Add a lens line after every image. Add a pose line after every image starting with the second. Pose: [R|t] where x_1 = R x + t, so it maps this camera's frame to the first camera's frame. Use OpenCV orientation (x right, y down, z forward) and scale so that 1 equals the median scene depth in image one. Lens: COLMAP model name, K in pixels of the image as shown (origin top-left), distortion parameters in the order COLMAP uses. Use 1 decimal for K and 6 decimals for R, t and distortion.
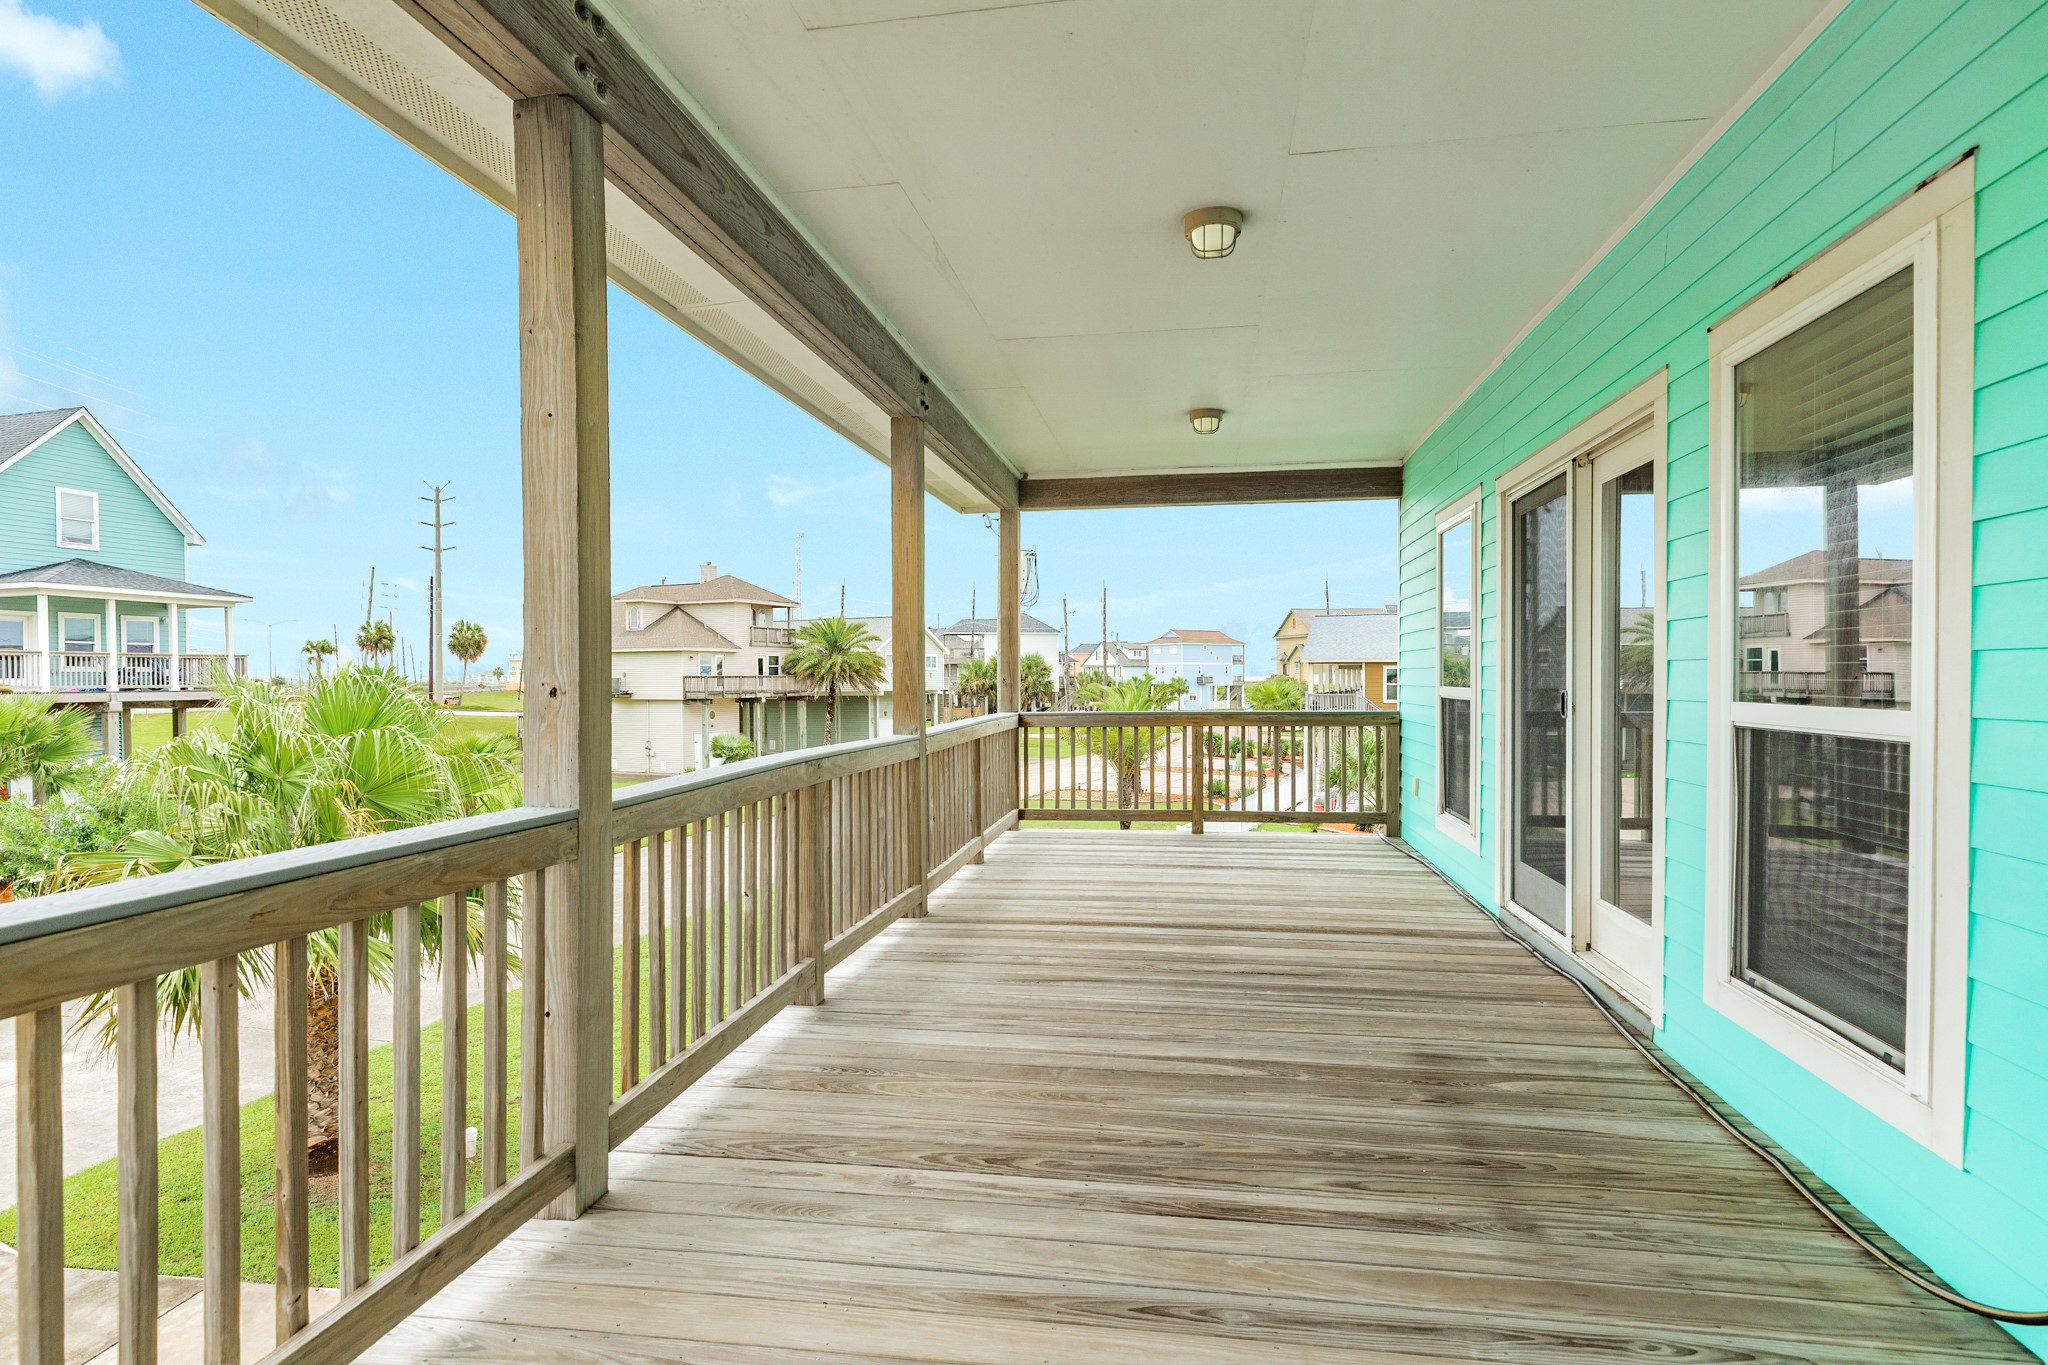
lens RADIAL K [[1061.1, 0, 1016.6], [0, 1061.1, 689.6], [0, 0, 1]] dist [-0.005258, 0.000890]
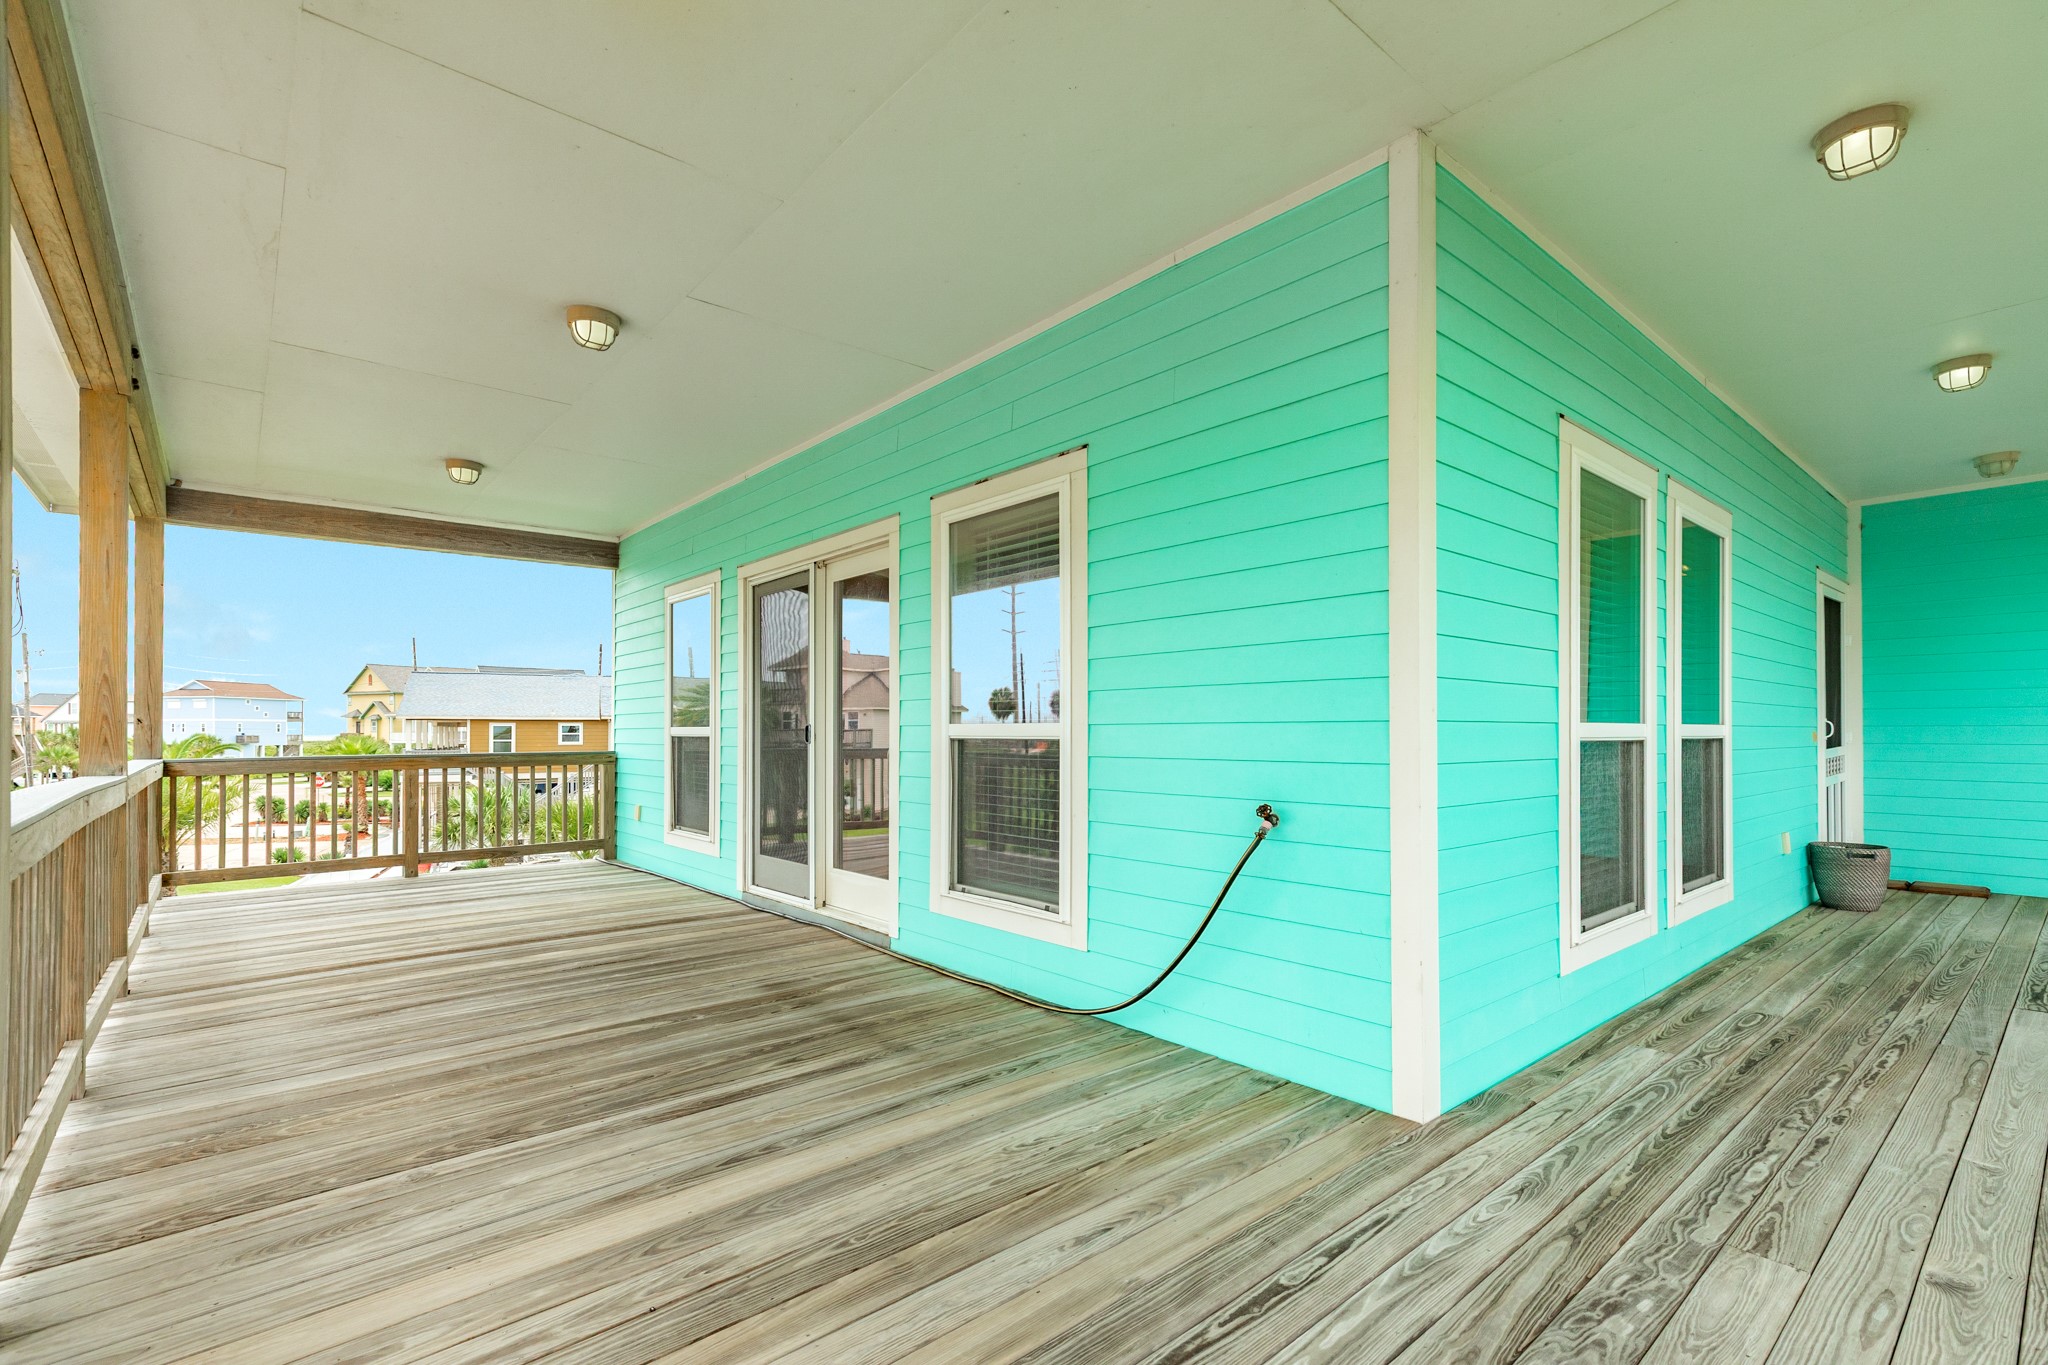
lens RADIAL K [[935.0, 0, 1035.4], [0, 935.0, 728.6], [0, 0, 1]] dist [0.003631, 0.000337]
pose [[0.636011, 0.006260, 0.771655, -0.307279], [0.009177, 0.999835, -0.015675, 0.034895], [-0.771625, 0.017050, 0.635849, -0.032203]]
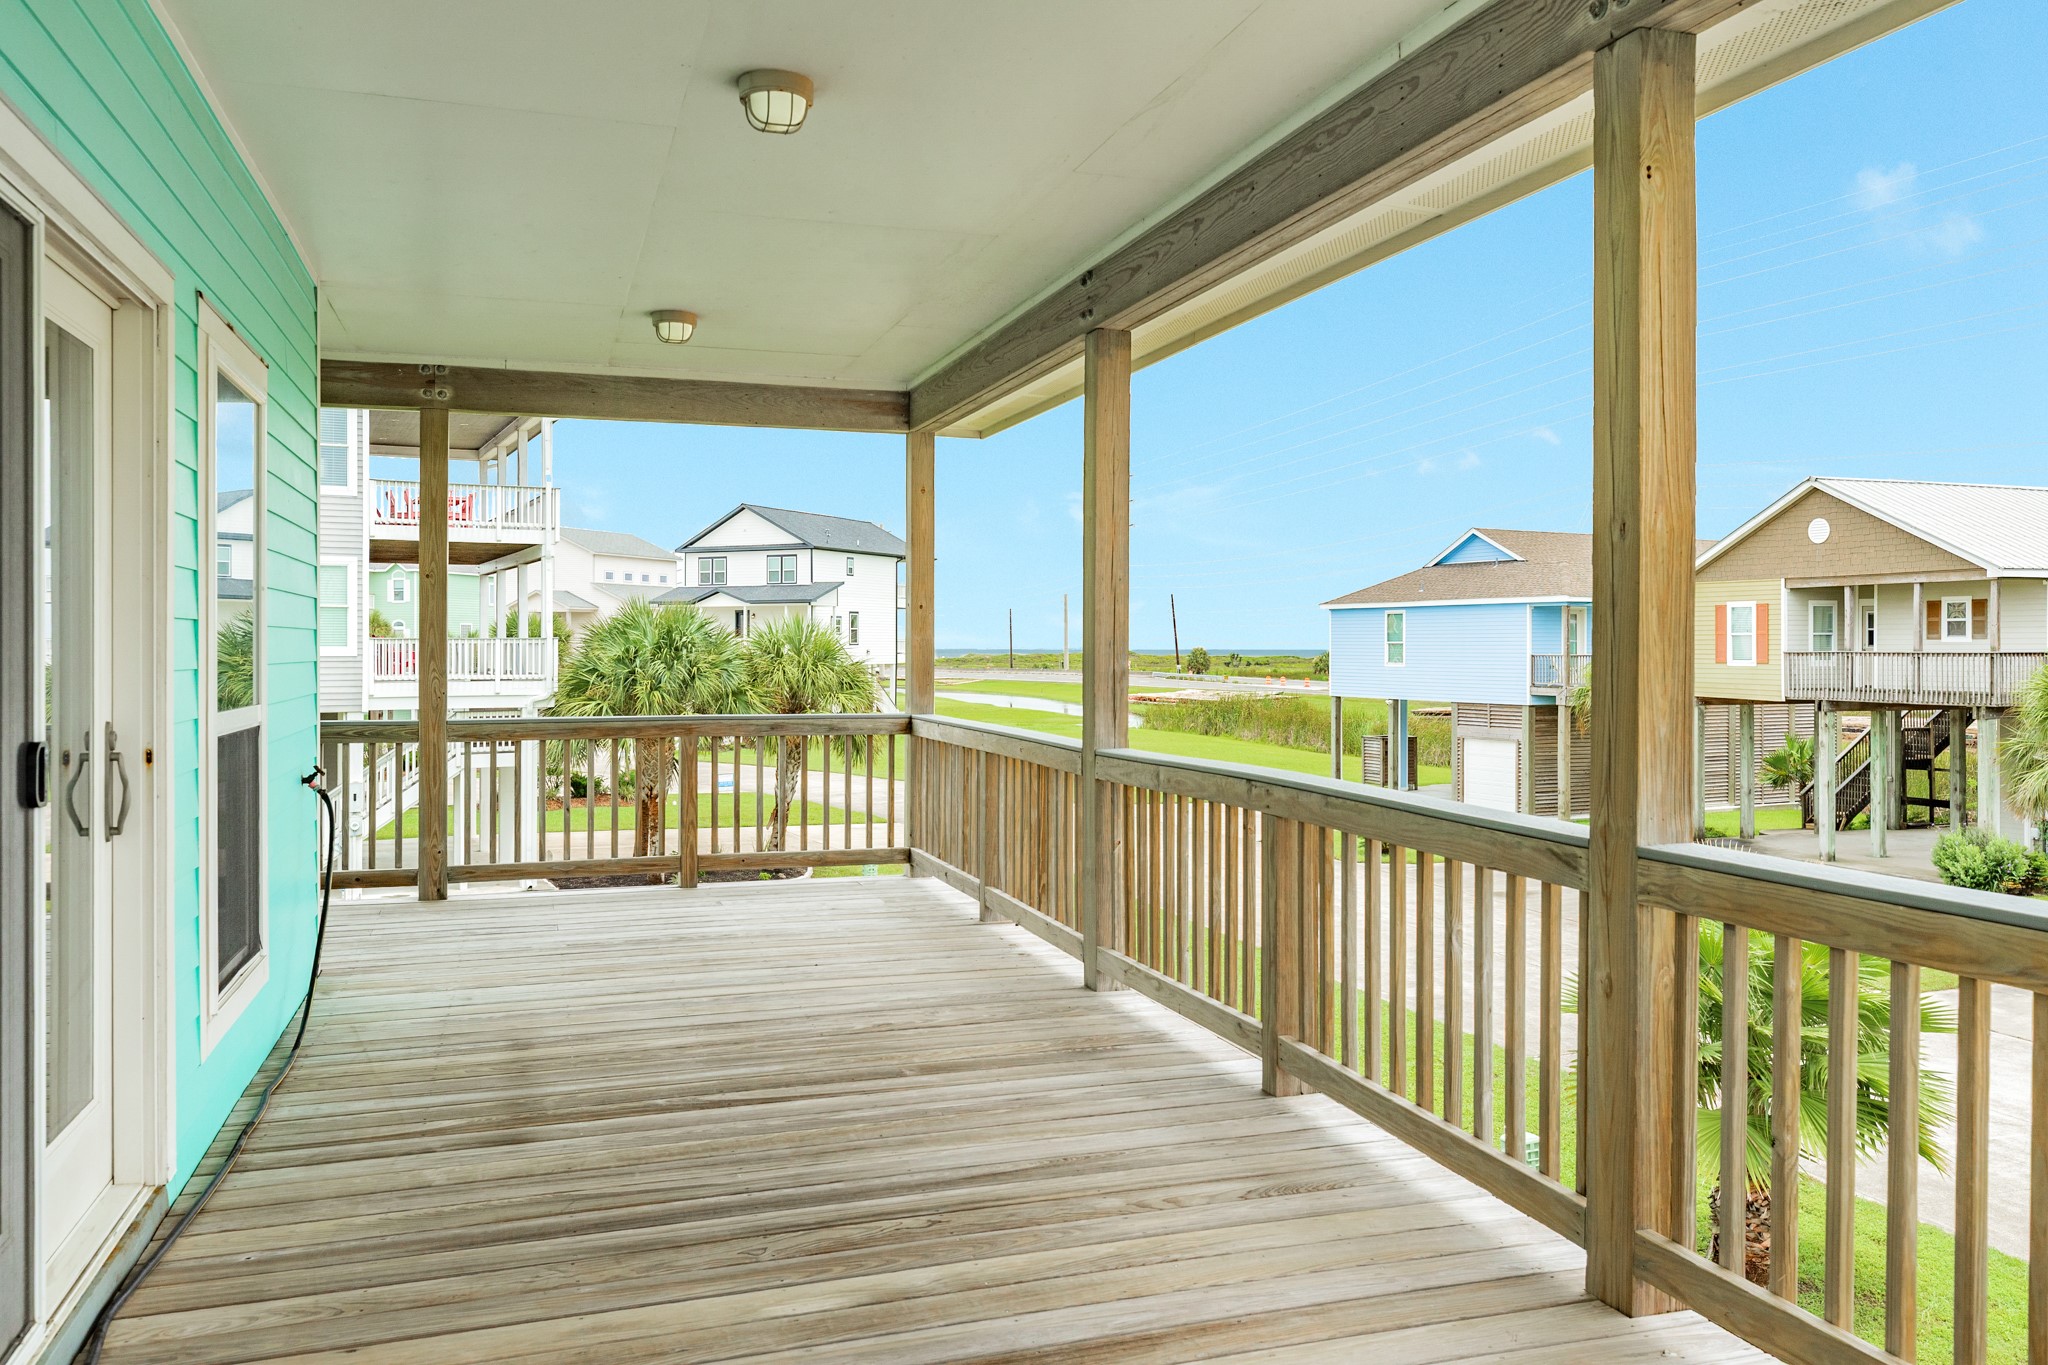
lens RADIAL K [[1530.5, 0, 1030.8], [0, 1530.5, 674.9], [0, 0, 1]] dist [-0.042329, 0.003524]
pose [[-0.883183, 0.006221, -0.468987, 0.548002], [-0.002732, 0.999827, 0.018408, -0.038853], [0.469020, 0.017539, -0.883013, 2.091653]]
